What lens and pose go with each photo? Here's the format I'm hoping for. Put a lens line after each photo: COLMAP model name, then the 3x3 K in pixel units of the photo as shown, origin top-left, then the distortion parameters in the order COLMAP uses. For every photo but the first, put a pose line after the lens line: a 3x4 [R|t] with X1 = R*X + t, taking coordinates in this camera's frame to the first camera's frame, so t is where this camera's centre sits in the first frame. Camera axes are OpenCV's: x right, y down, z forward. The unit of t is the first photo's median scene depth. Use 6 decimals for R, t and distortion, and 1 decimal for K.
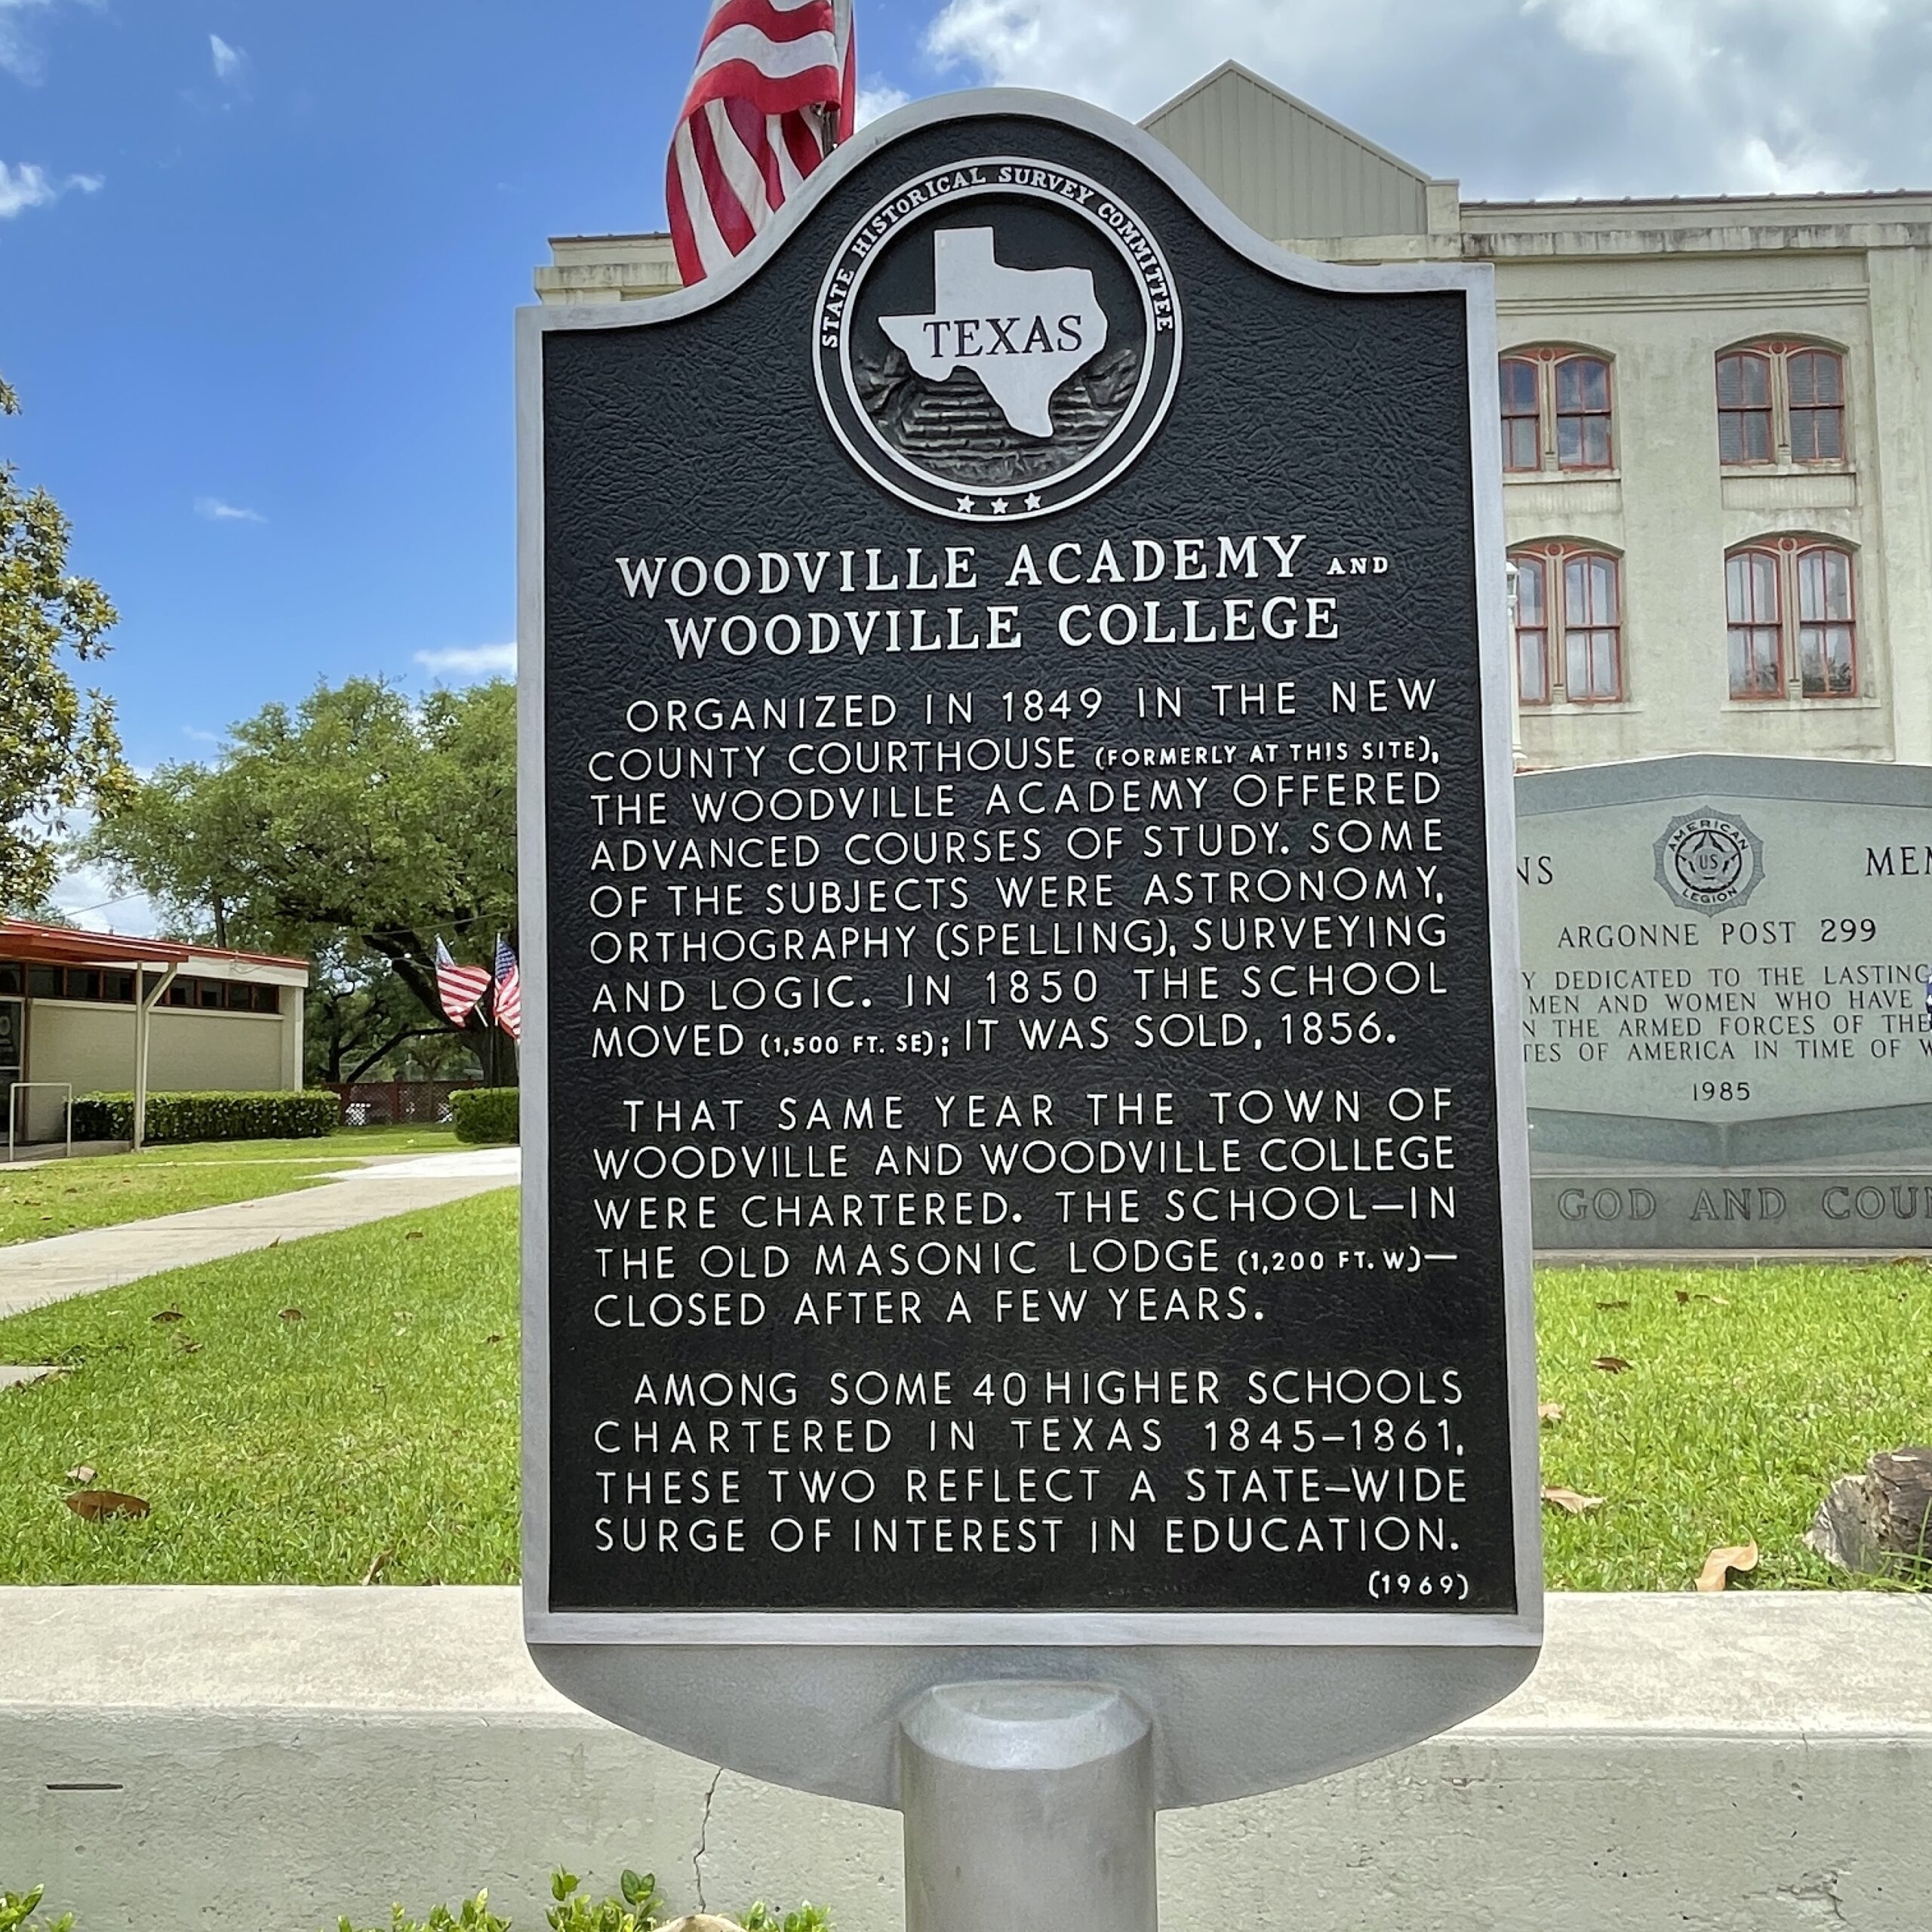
lens RADIAL K [[1624.1, 0, 961.3], [0, 1624.1, 970.3], [0, 0, 1]] dist [0.000437, -0.017040]
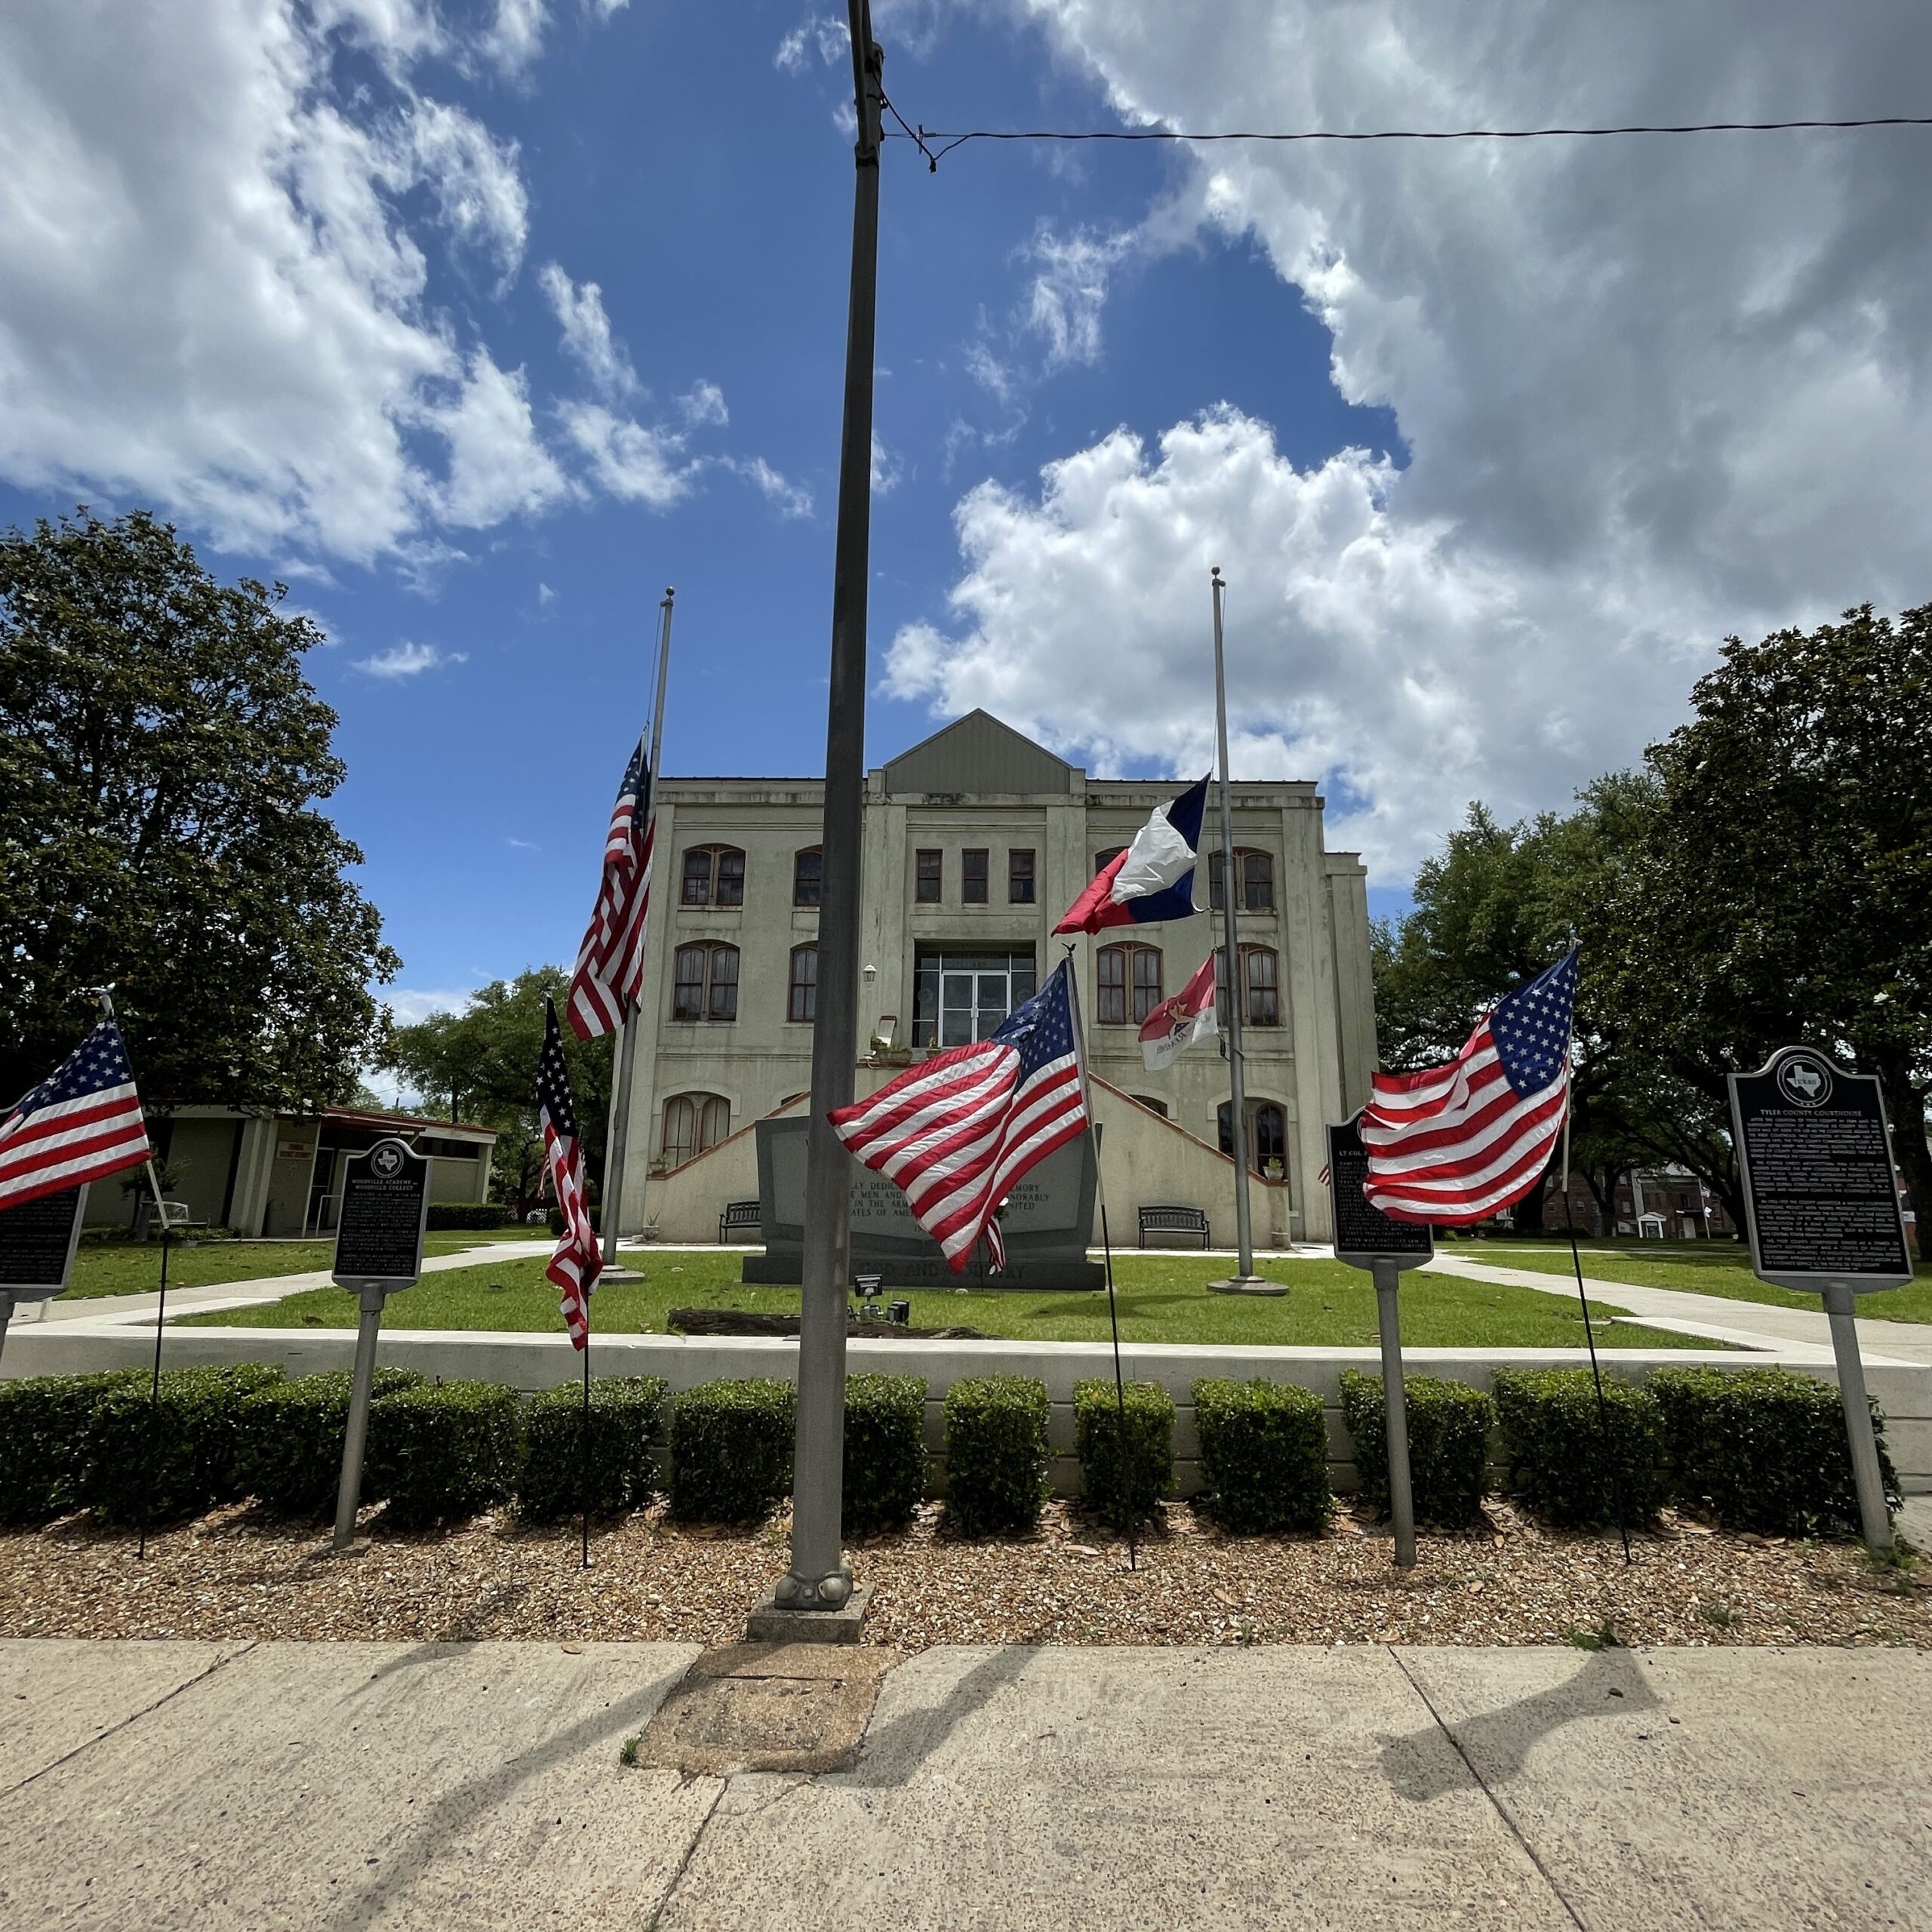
lens RADIAL K [[1033.6, 0, 977.0], [0, 1033.6, 963.9], [0, 0, 1]] dist [-0.017468, -0.001162]
pose [[0.999330, 0.032710, 0.016423, 0.157661], [-0.029652, 0.986567, -0.160644, -0.028520], [-0.021457, 0.160049, 0.986876, -0.253633]]
